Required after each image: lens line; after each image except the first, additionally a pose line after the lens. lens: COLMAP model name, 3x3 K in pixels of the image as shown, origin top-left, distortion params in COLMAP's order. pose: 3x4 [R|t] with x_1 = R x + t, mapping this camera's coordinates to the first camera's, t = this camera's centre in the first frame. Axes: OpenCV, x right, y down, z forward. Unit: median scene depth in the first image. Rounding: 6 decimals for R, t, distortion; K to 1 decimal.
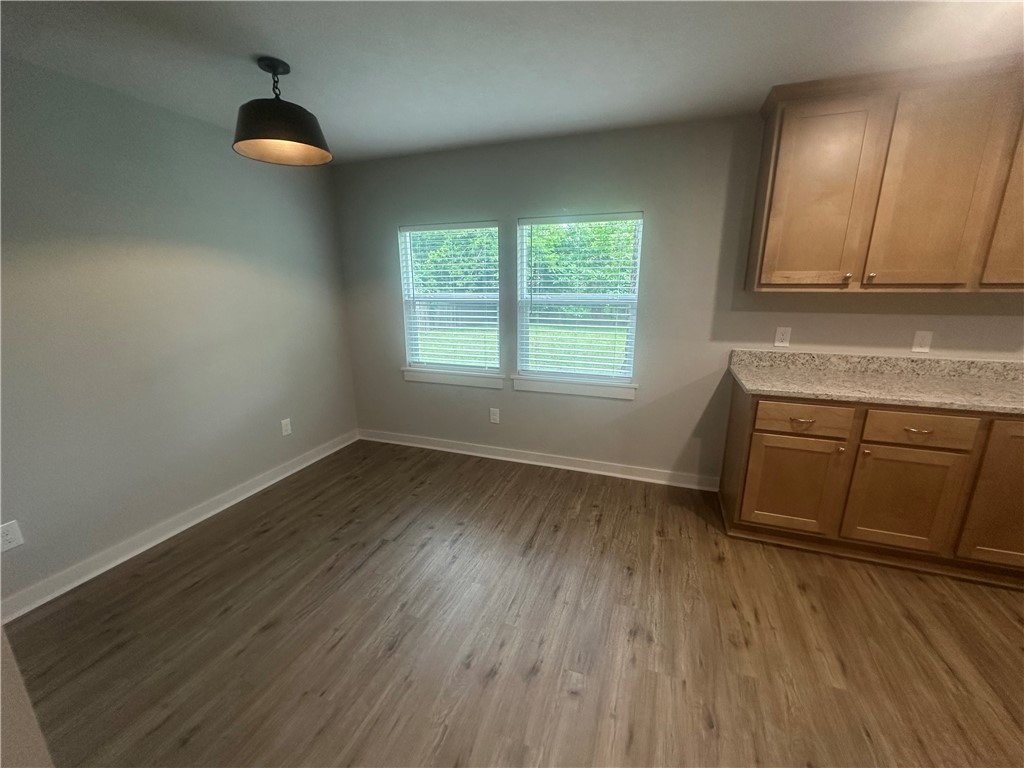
lens RADIAL K [[406.4, 0, 506.4], [0, 406.4, 382.4], [0, 0, 1]] dist [-0.001618, 0.000039]
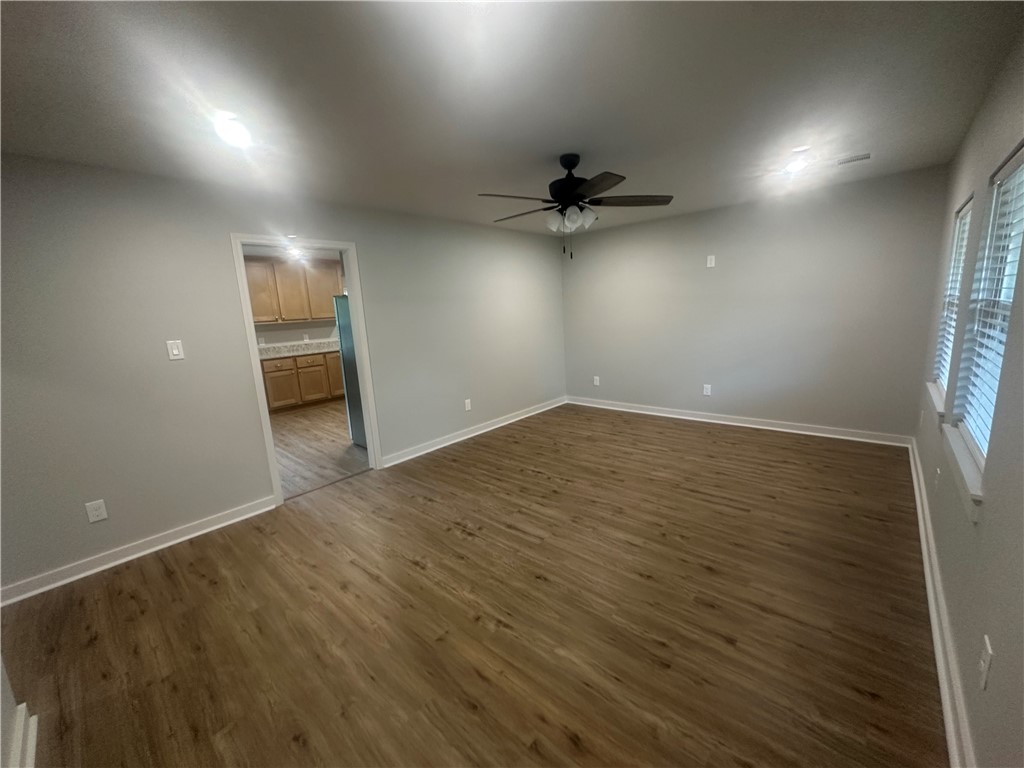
lens RADIAL K [[406.4, 0, 506.4], [0, 406.4, 382.4], [0, 0, 1]] dist [-0.001618, 0.000039]
pose [[0.370281, -0.186419, 0.910022, -1.306261], [0.278236, 0.956936, 0.082817, 0.404050], [-0.886271, 0.222535, 0.406203, -1.562198]]
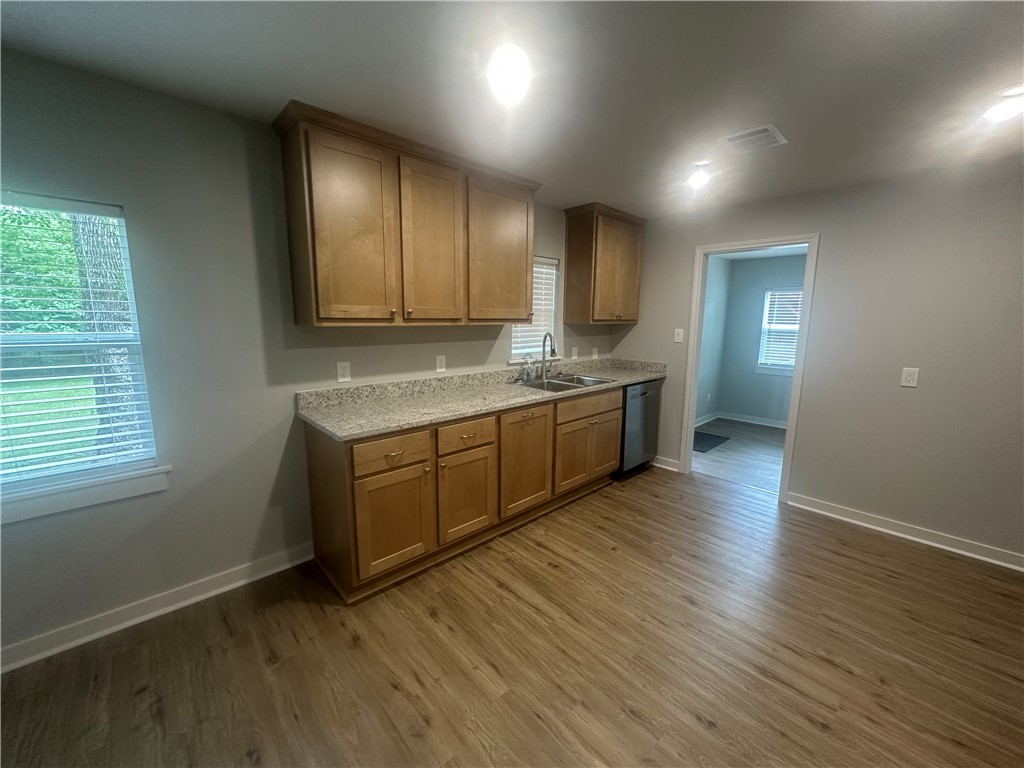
lens RADIAL K [[406.4, 0, 506.4], [0, 406.4, 382.4], [0, 0, 1]] dist [-0.001618, 0.000039]
pose [[0.438913, -0.136708, 0.888069, -0.010581], [0.202068, 0.978059, 0.050692, -0.070139], [-0.875513, 0.157201, 0.456907, 0.269503]]
